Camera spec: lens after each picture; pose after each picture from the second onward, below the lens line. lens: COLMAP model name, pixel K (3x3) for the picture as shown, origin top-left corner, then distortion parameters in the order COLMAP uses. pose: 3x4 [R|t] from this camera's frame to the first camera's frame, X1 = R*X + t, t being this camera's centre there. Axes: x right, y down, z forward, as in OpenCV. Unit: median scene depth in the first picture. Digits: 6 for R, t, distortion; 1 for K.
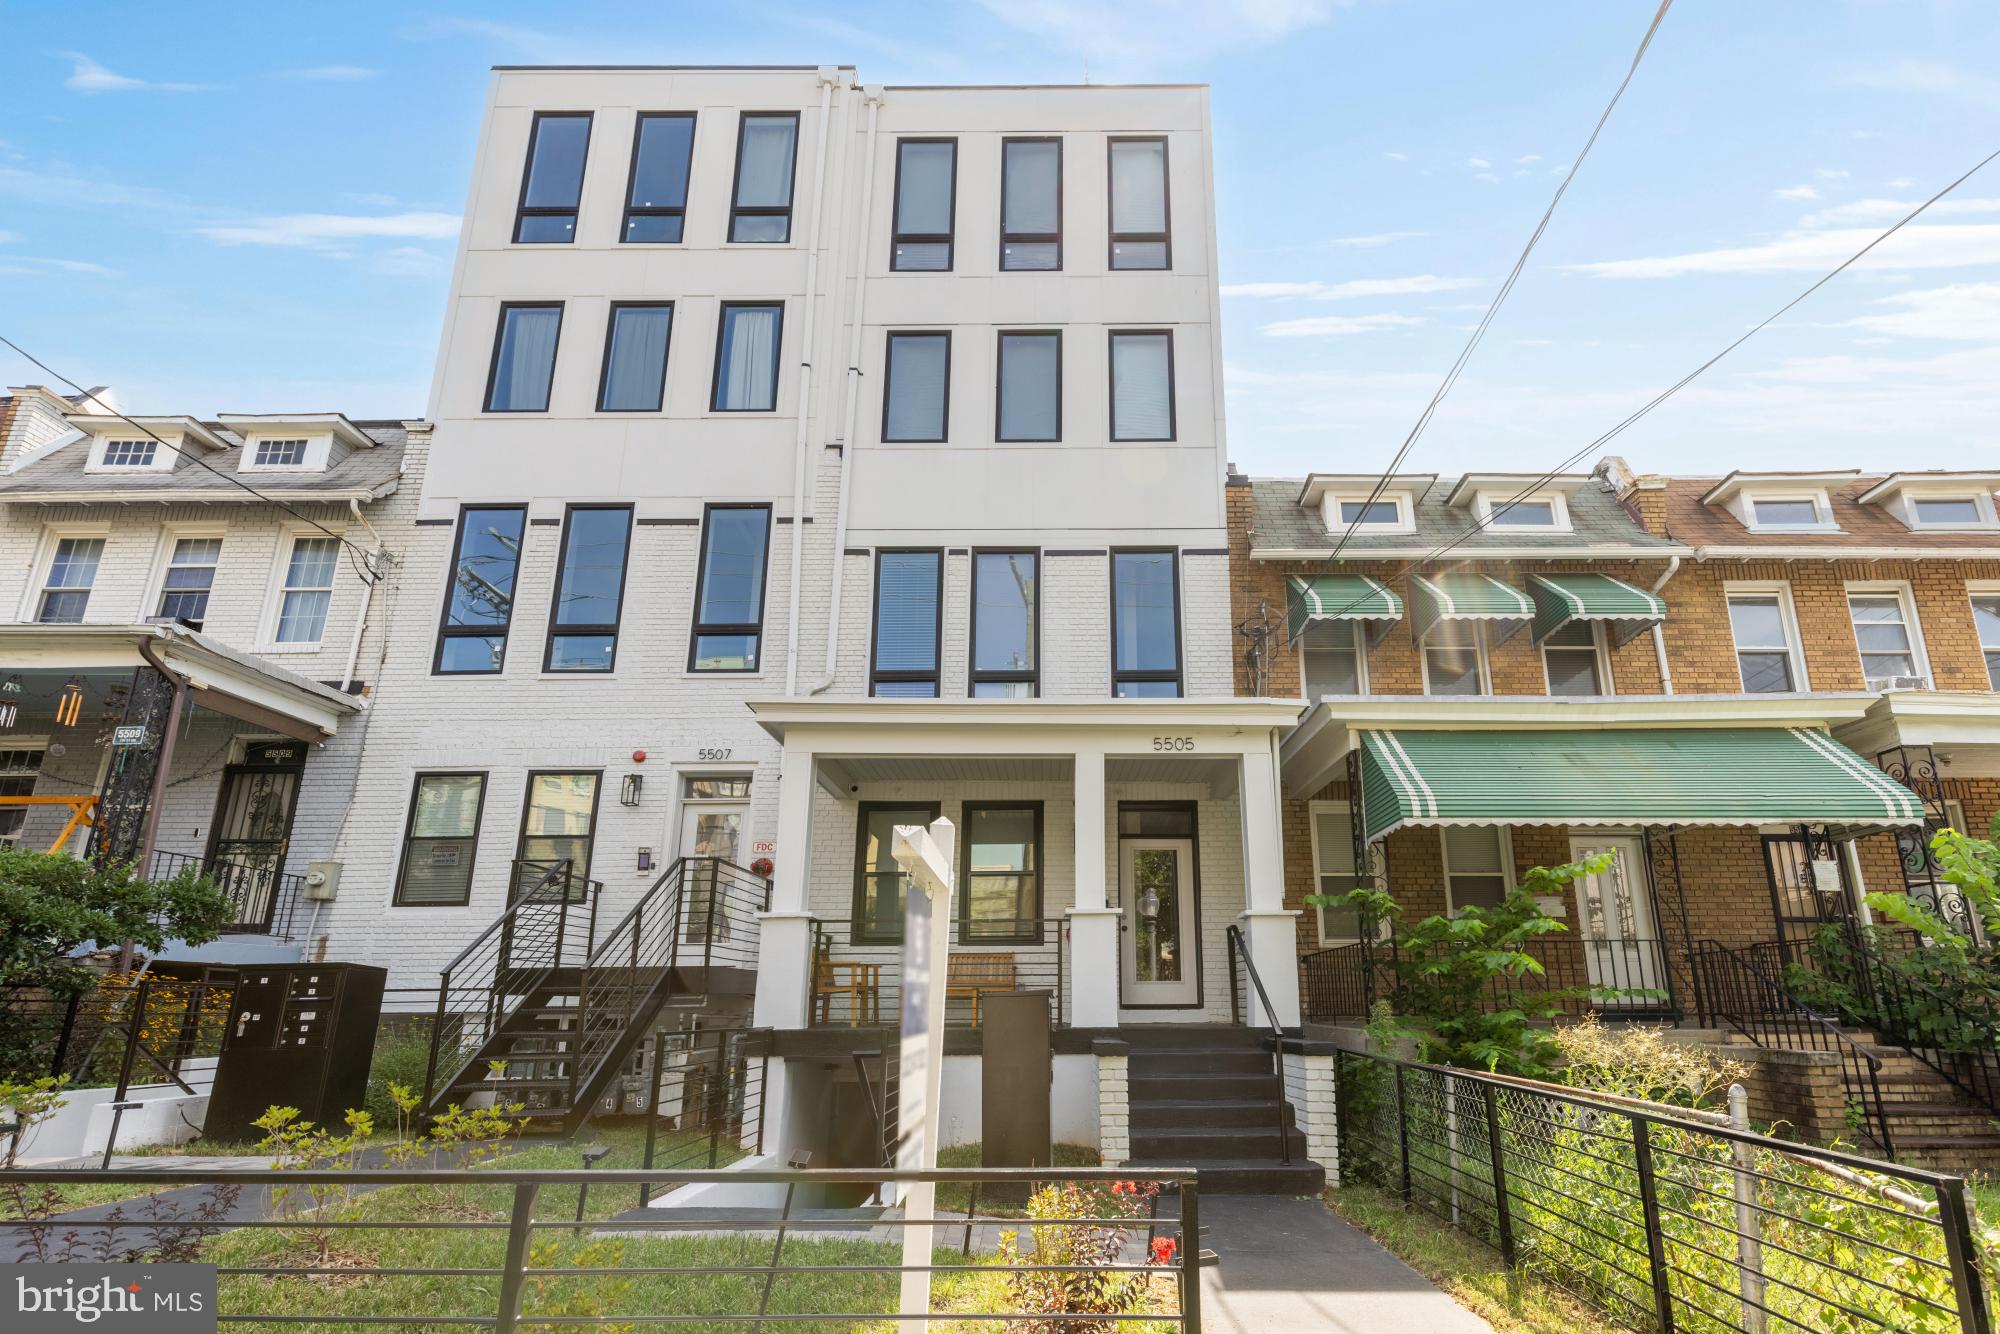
lens RADIAL K [[892.3, 0, 1040.4], [0, 892.3, 670.3], [0, 0, 1]] dist [0.001245, 0.000107]
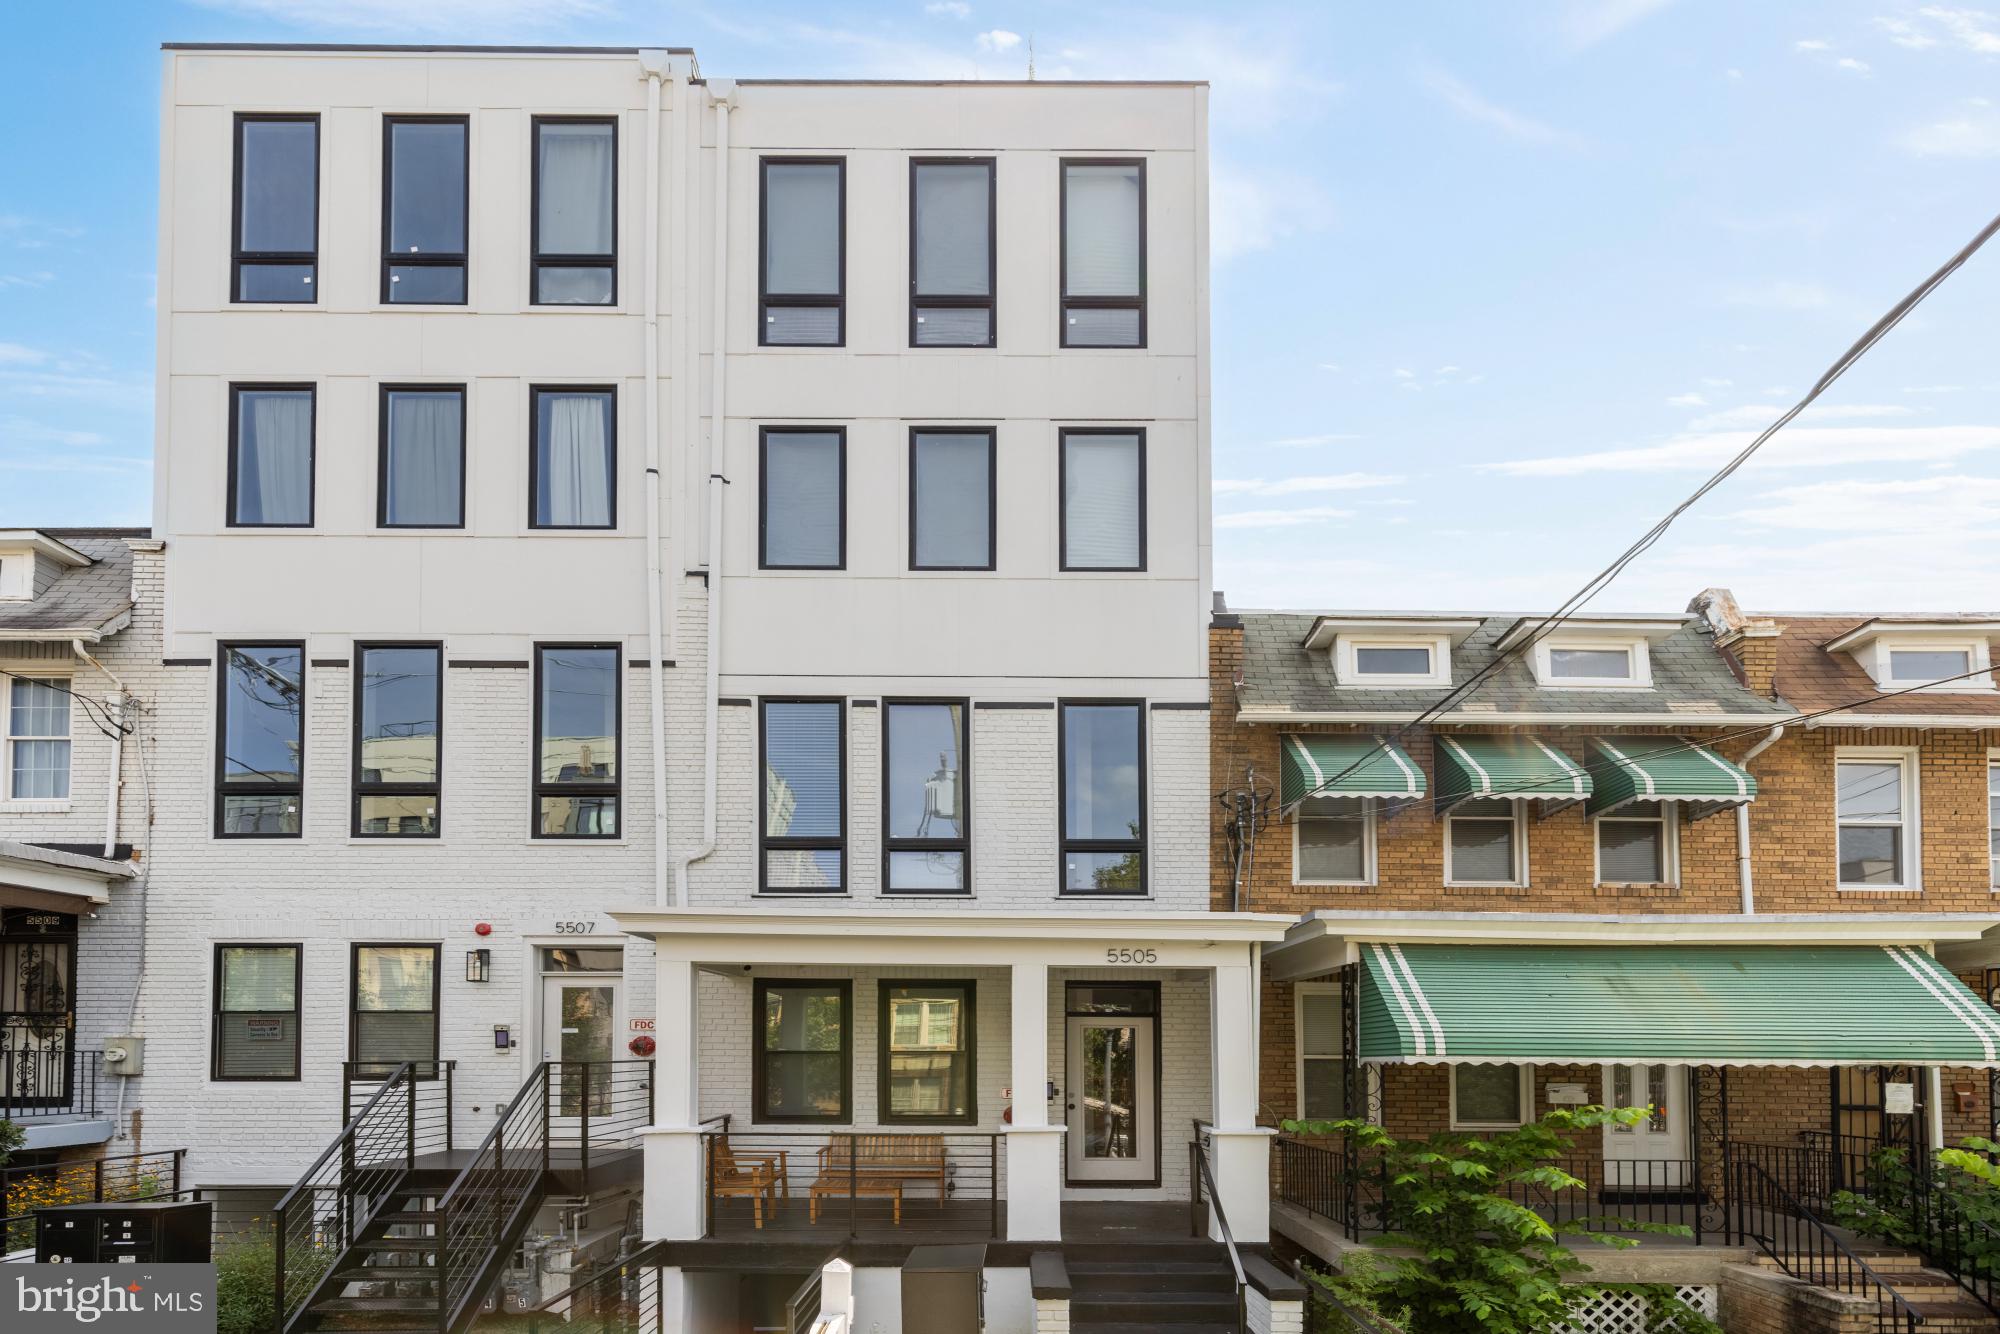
lens RADIAL K [[1069.0, 0, 1000.0], [0, 1069.0, 667.0], [0, 0, 1]] dist [0.001251, 0.000358]
pose [[0.999997, -0.000217, 0.002446, 0.024877], [-0.000301, 0.977766, 0.209699, -0.365708], [-0.002437, -0.209699, 0.977763, 0.092527]]
